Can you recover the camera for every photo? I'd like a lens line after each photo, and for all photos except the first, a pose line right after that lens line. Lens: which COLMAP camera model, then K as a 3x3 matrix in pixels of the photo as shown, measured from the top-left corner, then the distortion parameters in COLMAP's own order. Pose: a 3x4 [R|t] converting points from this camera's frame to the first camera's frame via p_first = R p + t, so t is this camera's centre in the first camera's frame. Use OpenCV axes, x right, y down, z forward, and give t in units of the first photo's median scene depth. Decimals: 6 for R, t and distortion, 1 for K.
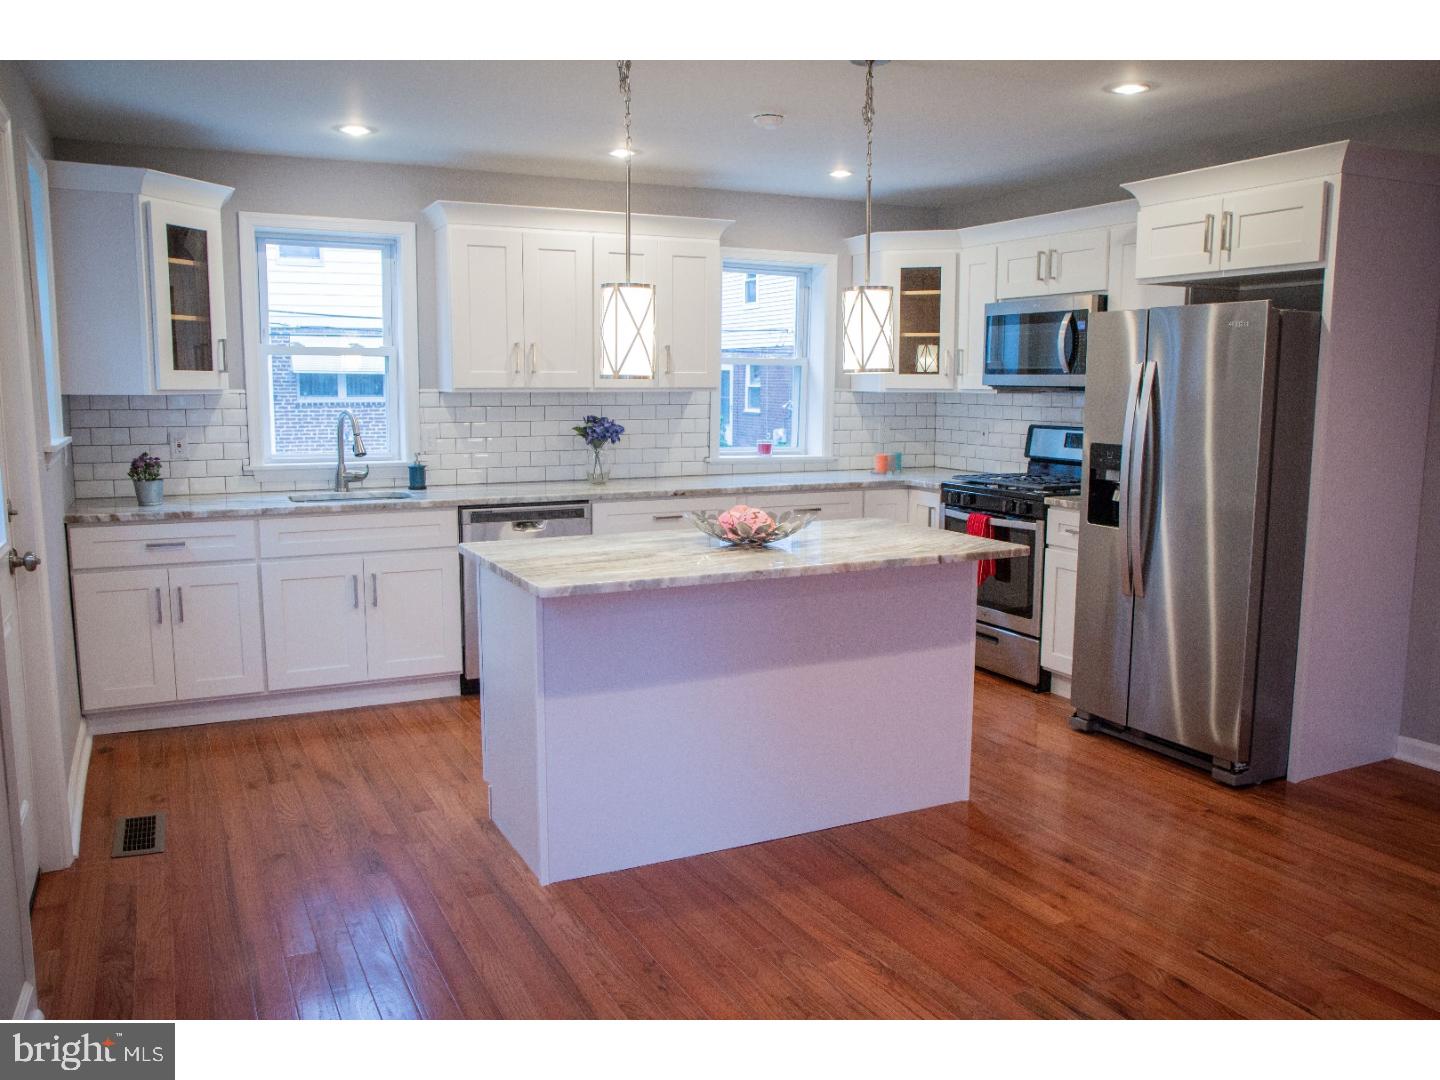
lens RADIAL K [[1126.9, 0, 702.0], [0, 1126.9, 538.1], [0, 0, 1]] dist [-0.071968, 0.066345]
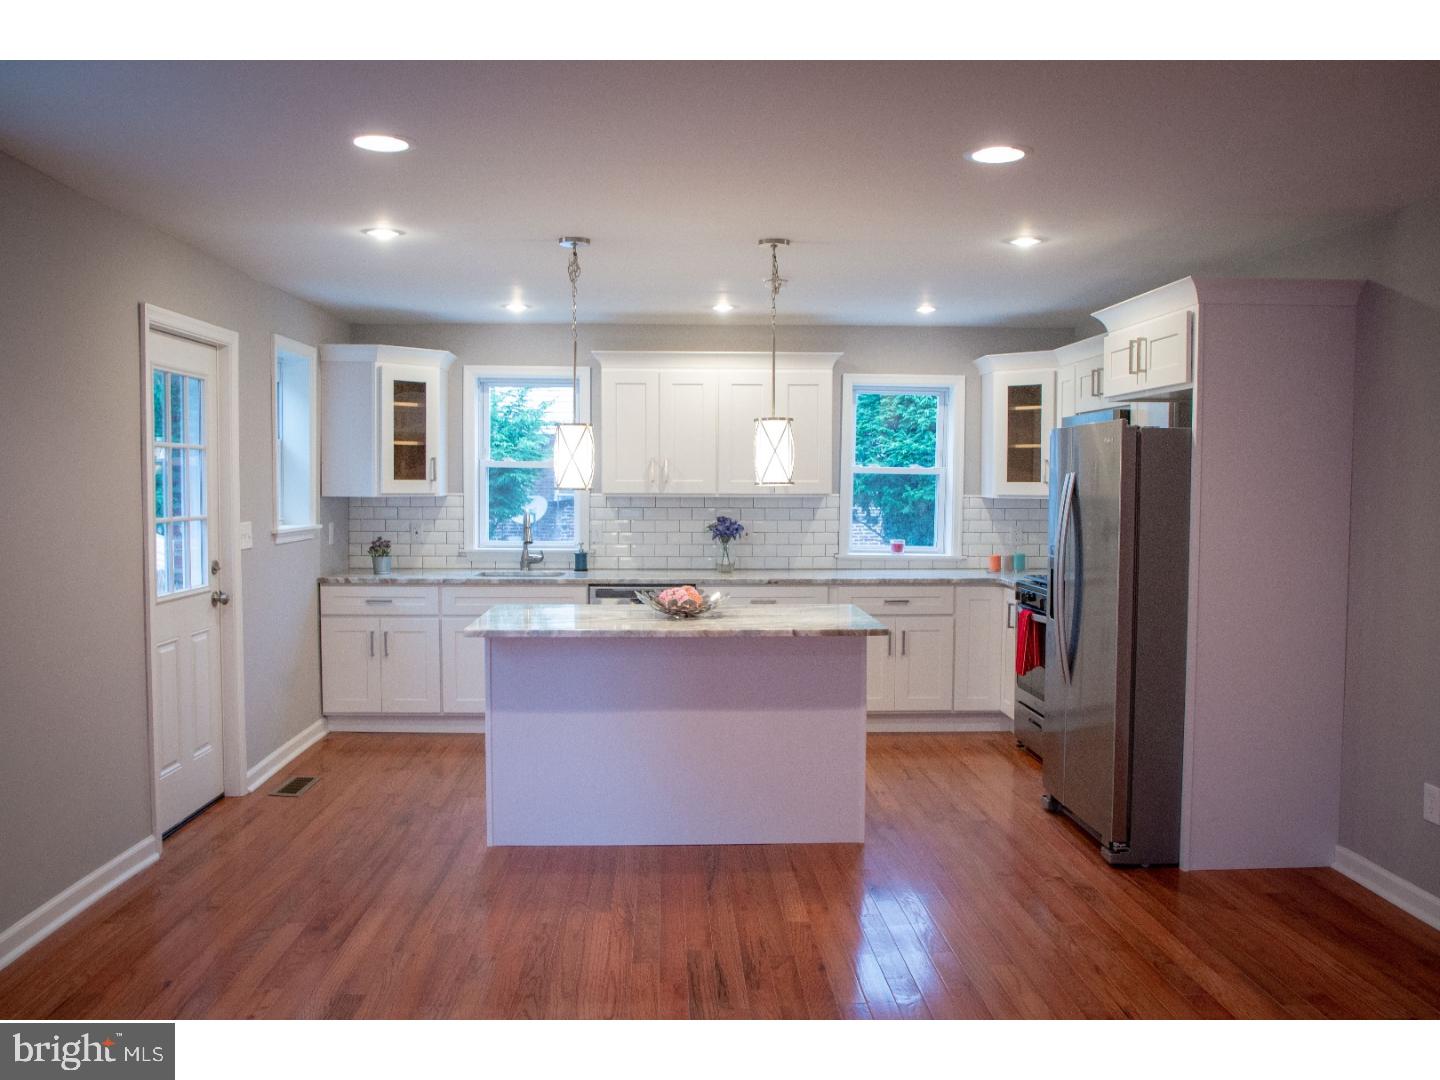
lens RADIAL K [[1131.8, 0, 696.9], [0, 1131.8, 539.0], [0, 0, 1]] dist [-0.076761, 0.063622]
pose [[0.911599, 0.021190, -0.410533, 0.465319], [-0.057041, 0.995530, -0.075276, 0.011576], [0.407103, 0.092039, 0.908733, -0.149185]]
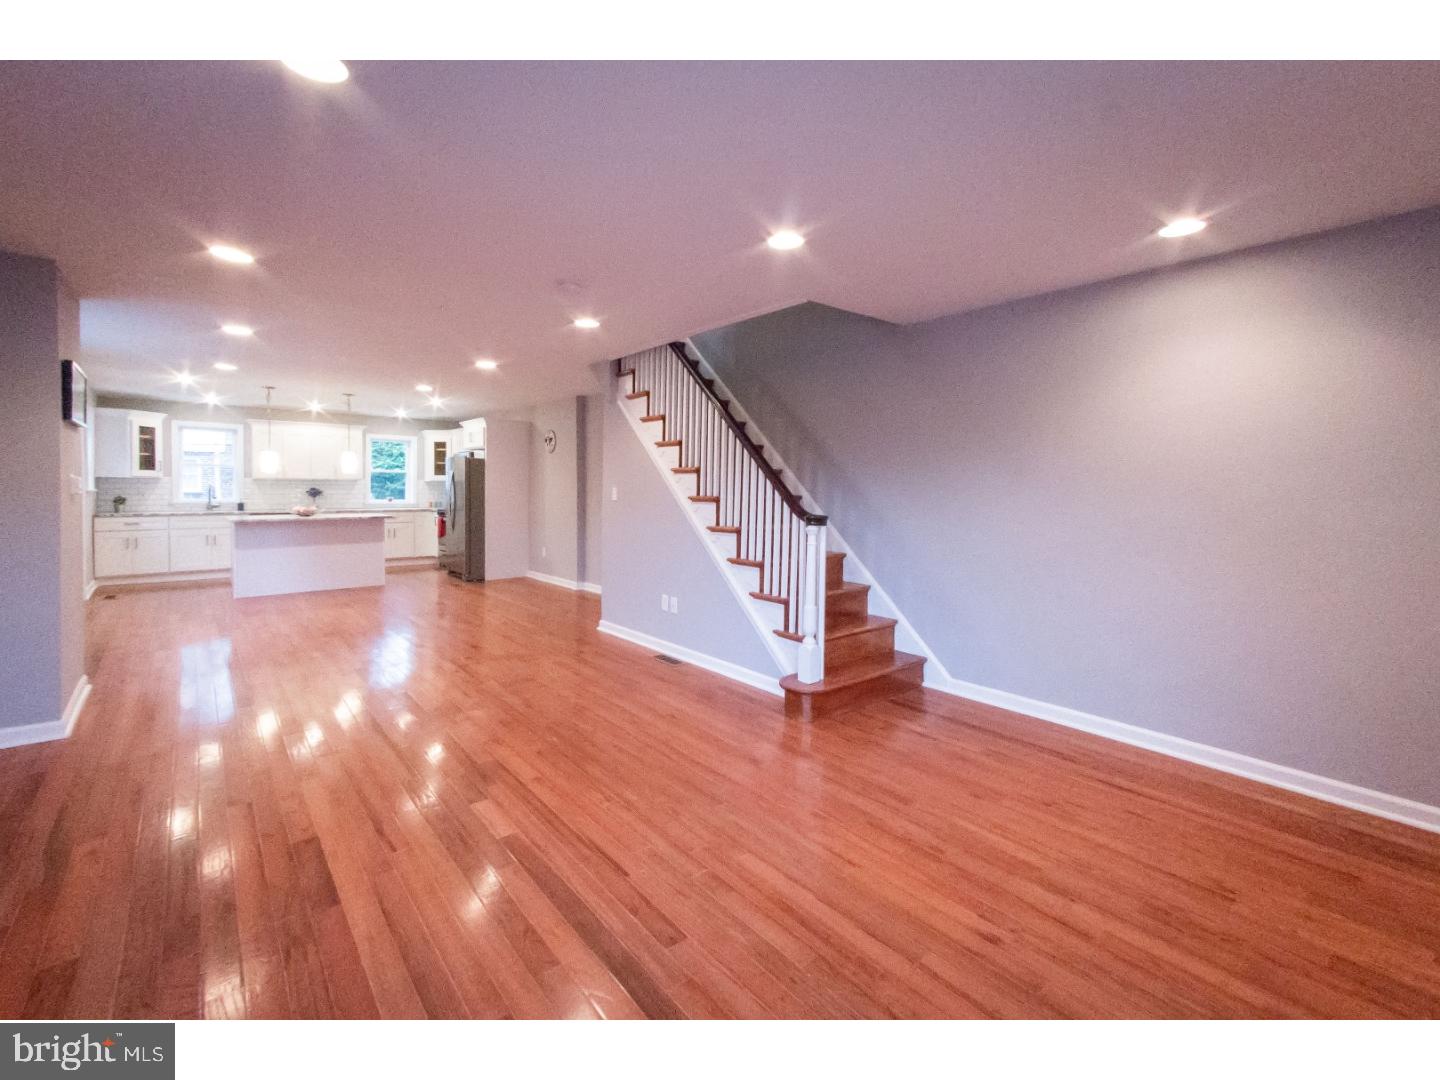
lens RADIAL K [[625.9, 0, 734.0], [0, 625.9, 501.5], [0, 0, 1]] dist [0.000579, 0.000003]
pose [[0.964844, -0.000508, 0.262822, 0.690153], [0.030296, 0.993547, -0.109301, 0.184645], [-0.261070, 0.113421, 0.958633, -1.145529]]
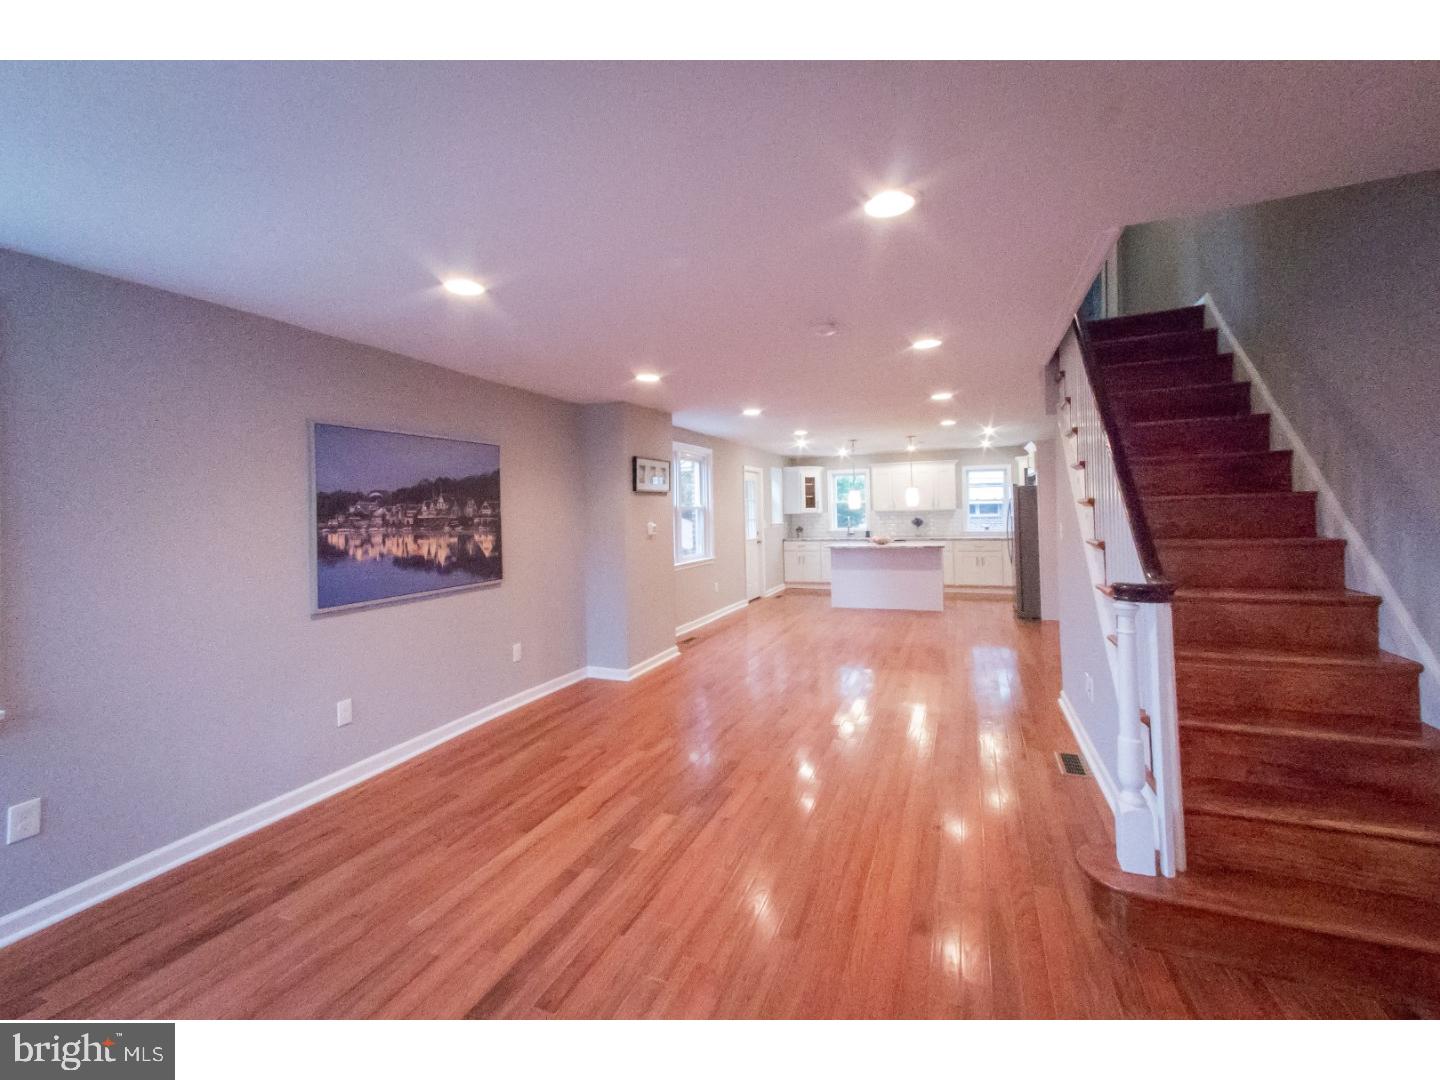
lens RADIAL K [[620.2, 0, 714.4], [0, 620.2, 508.4], [0, 0, 1]] dist [-0.000326, -0.000234]
pose [[0.676288, -0.024534, -0.736229, 1.114182], [-0.076562, 0.991691, -0.103376, 0.137516], [0.732648, 0.126279, 0.668790, -0.949557]]
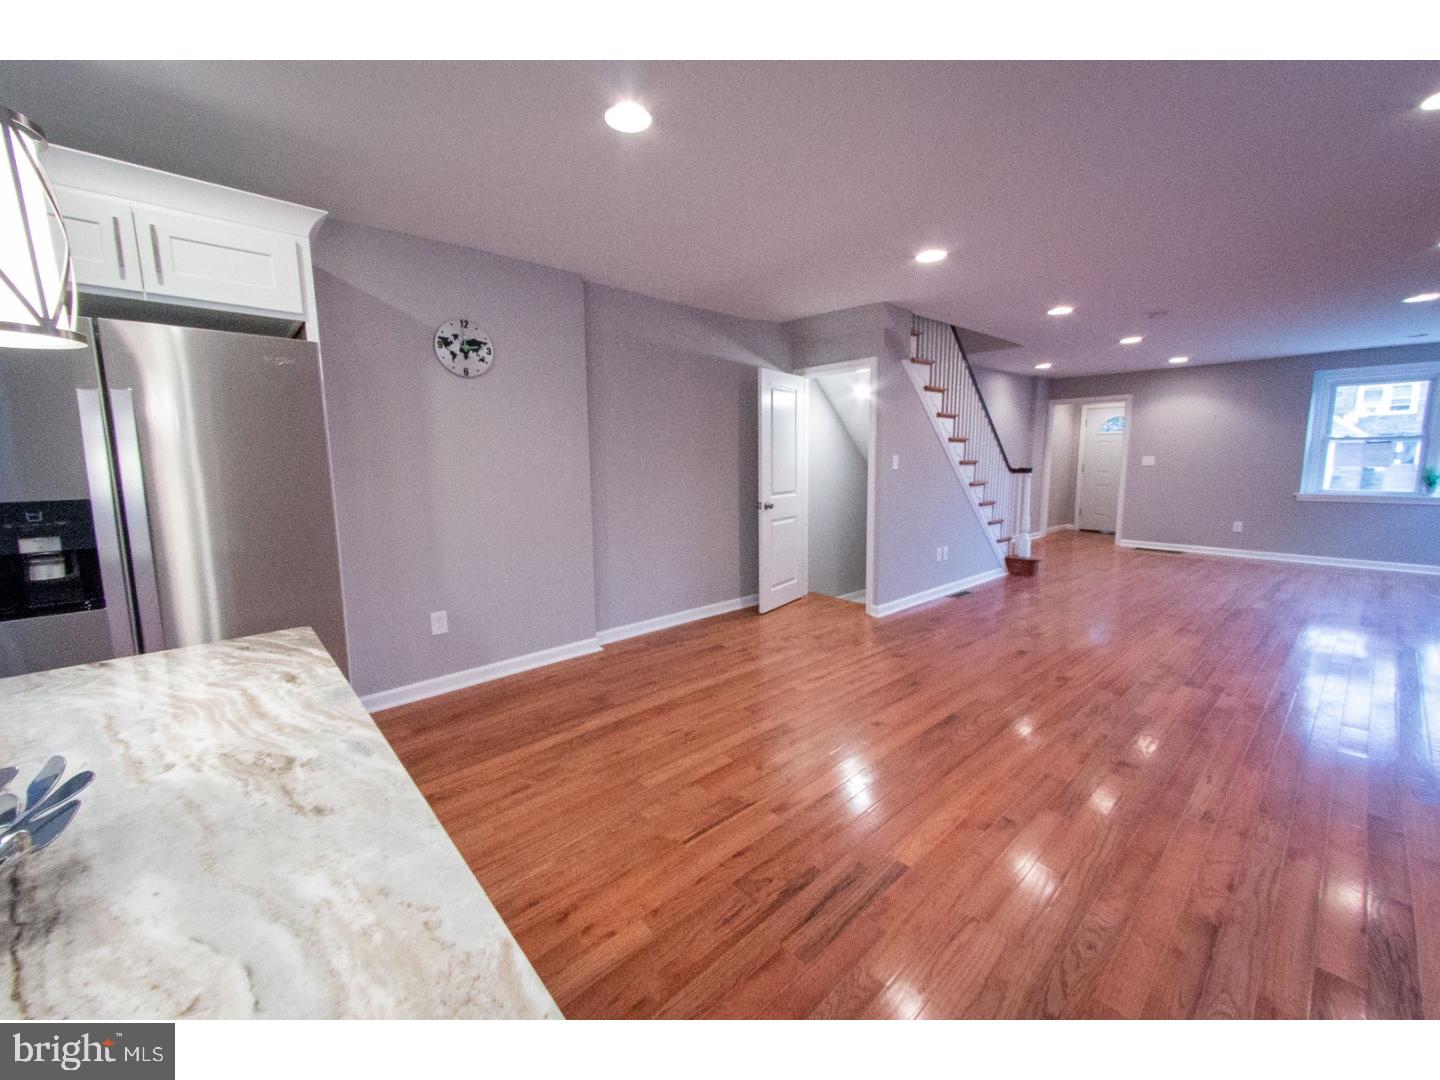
lens RADIAL K [[566.8, 0, 719.9], [0, 566.8, 525.6], [0, 0, 1]] dist [0.028967, -0.000144]
pose [[-0.282737, -0.108932, 0.952992, -0.105471], [0.144313, 0.977391, 0.154536, -0.059449], [-0.948279, 0.181222, -0.260624, 0.643959]]
